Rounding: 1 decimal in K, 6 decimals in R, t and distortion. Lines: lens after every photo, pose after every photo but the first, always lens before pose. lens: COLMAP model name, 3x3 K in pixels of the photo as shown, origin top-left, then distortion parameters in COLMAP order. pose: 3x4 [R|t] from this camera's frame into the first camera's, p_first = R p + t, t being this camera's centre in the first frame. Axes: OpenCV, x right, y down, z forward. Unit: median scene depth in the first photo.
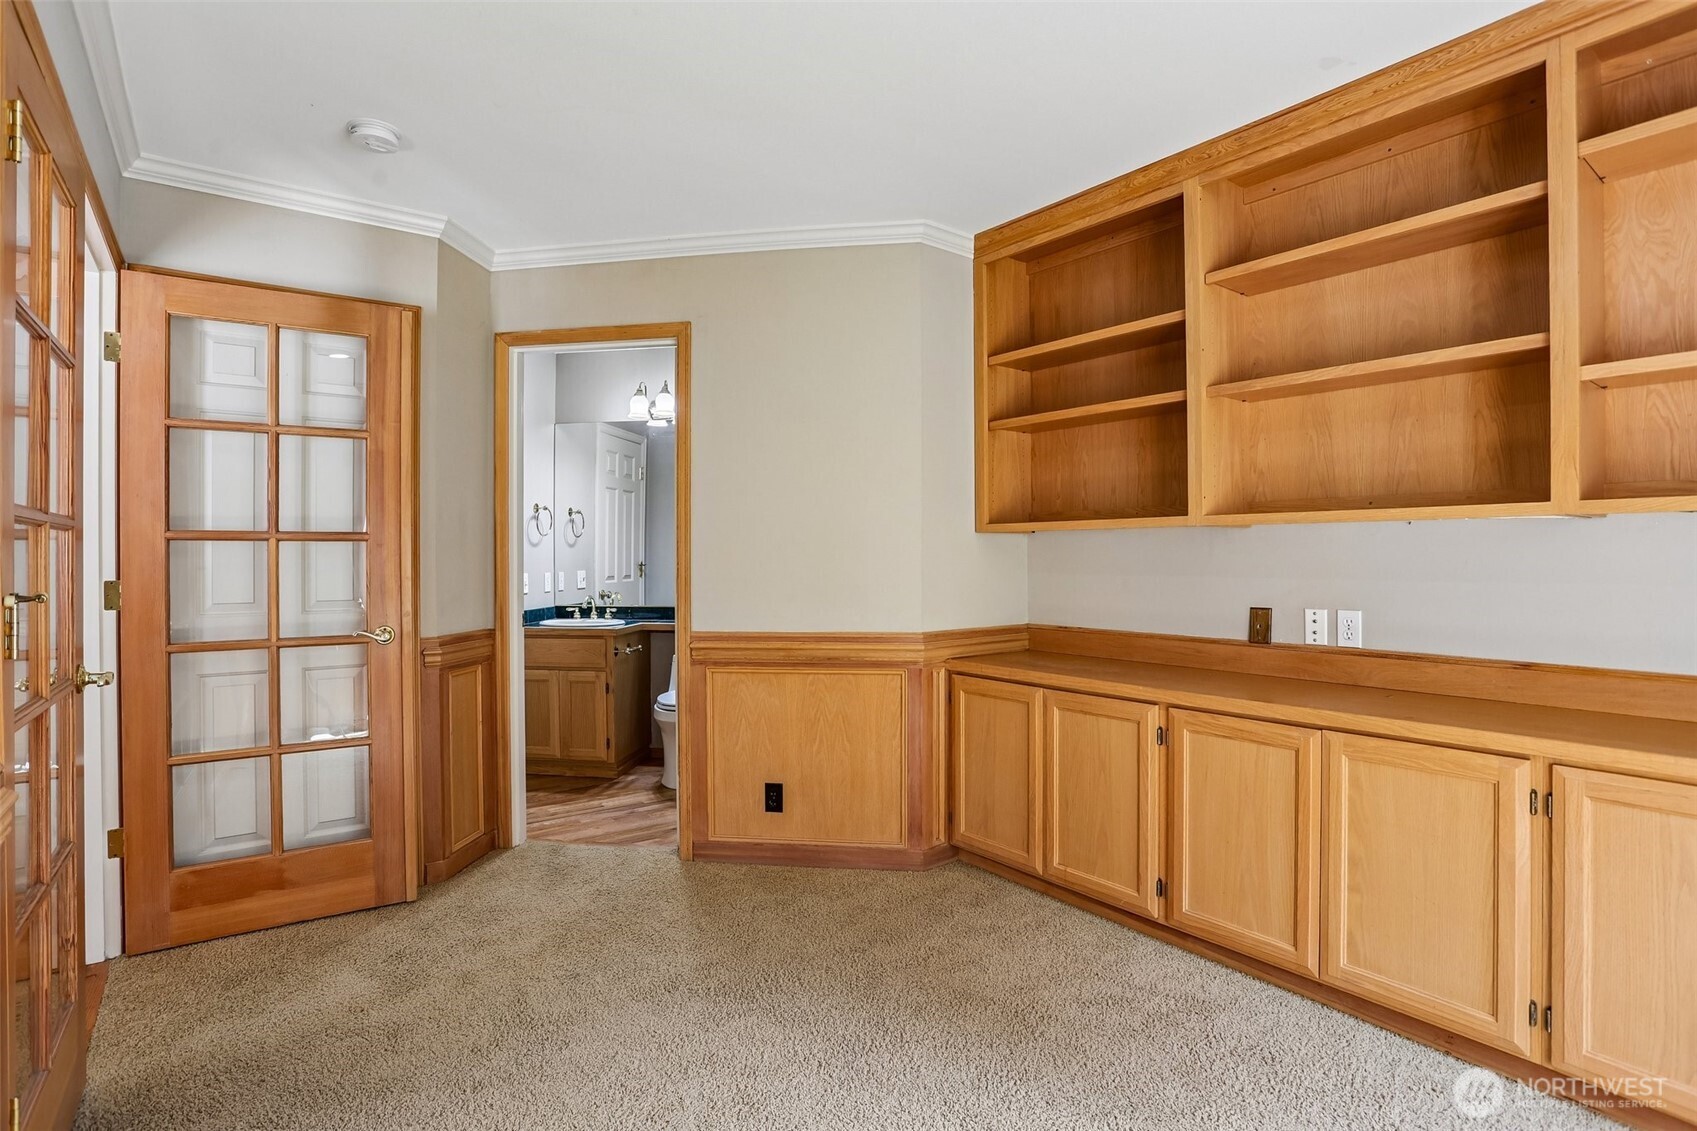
lens RADIAL K [[831.0, 0, 848.4], [0, 831.0, 556.8], [0, 0, 1]] dist [-0.042284, -0.000683]
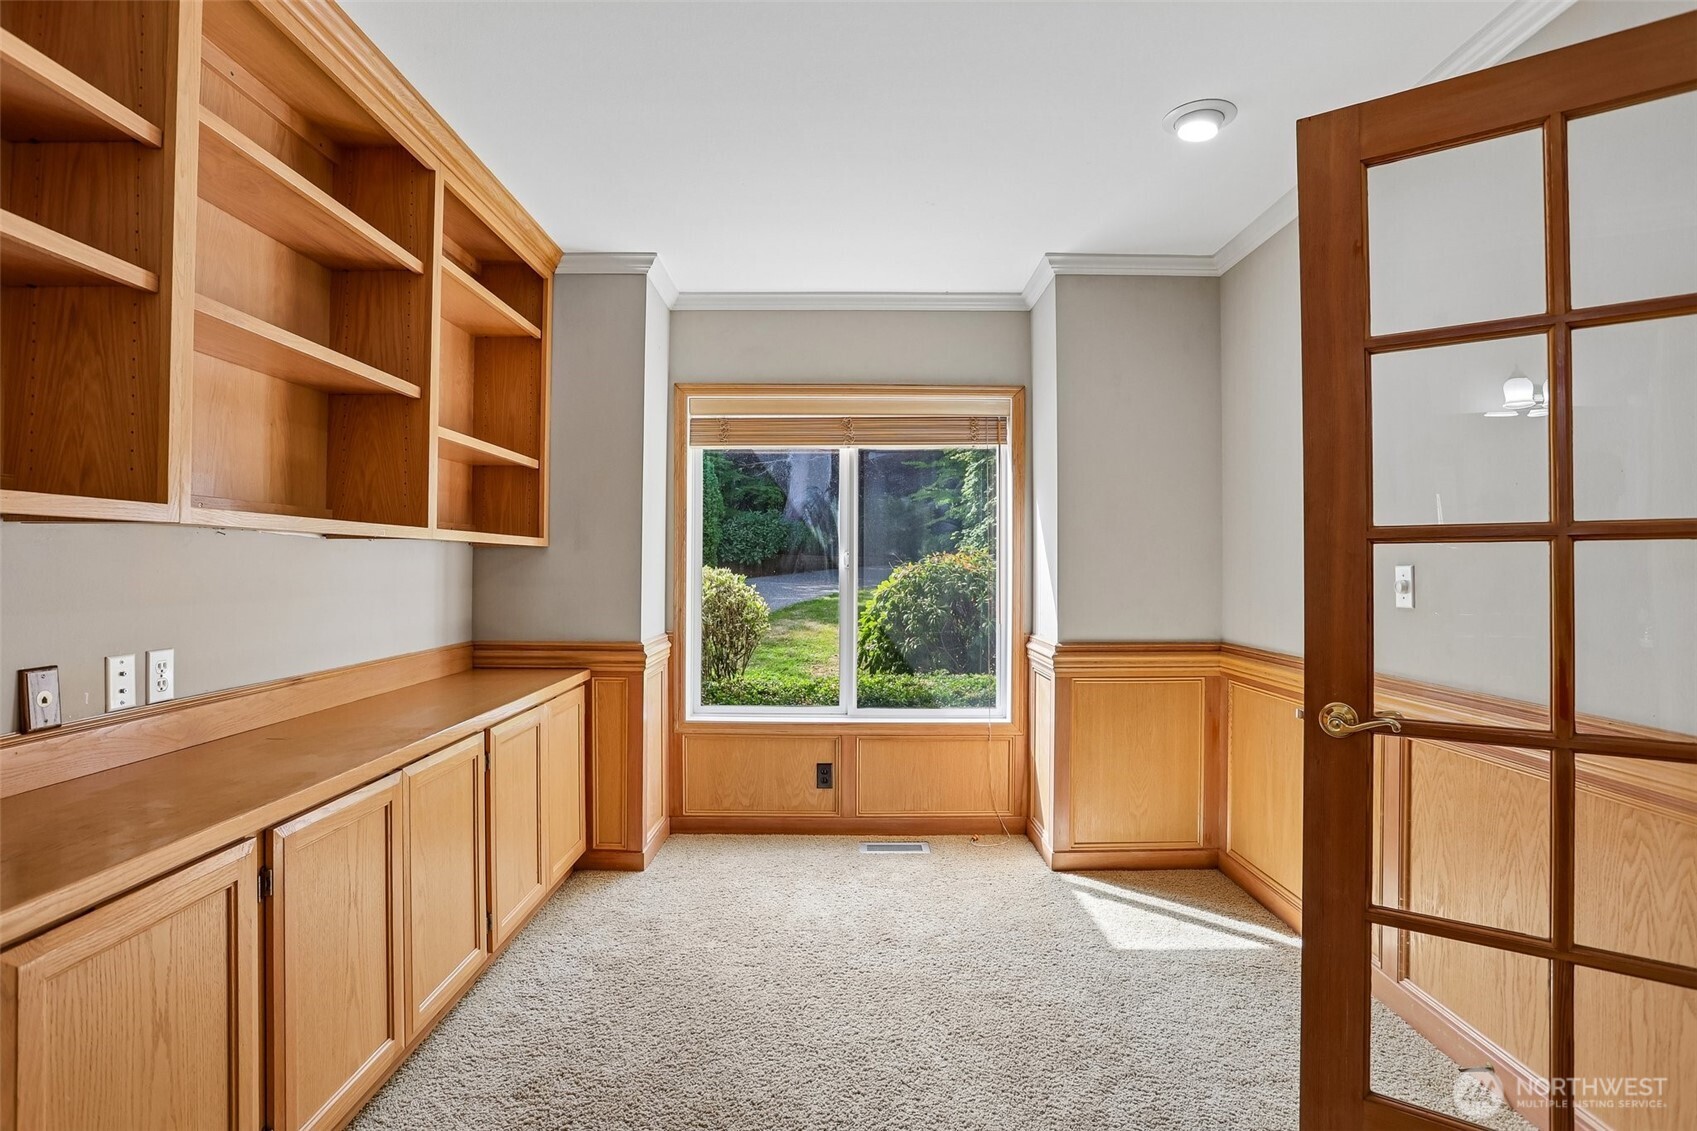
lens RADIAL K [[831.0, 0, 850.9], [0, 831.0, 565.8], [0, 0, 1]] dist [-0.042284, -0.000683]
pose [[-0.801624, 0.002676, 0.597822, -0.299350], [0.002476, 0.999996, -0.001157, -0.006154], [-0.597823, 0.000553, -0.801628, 1.238875]]
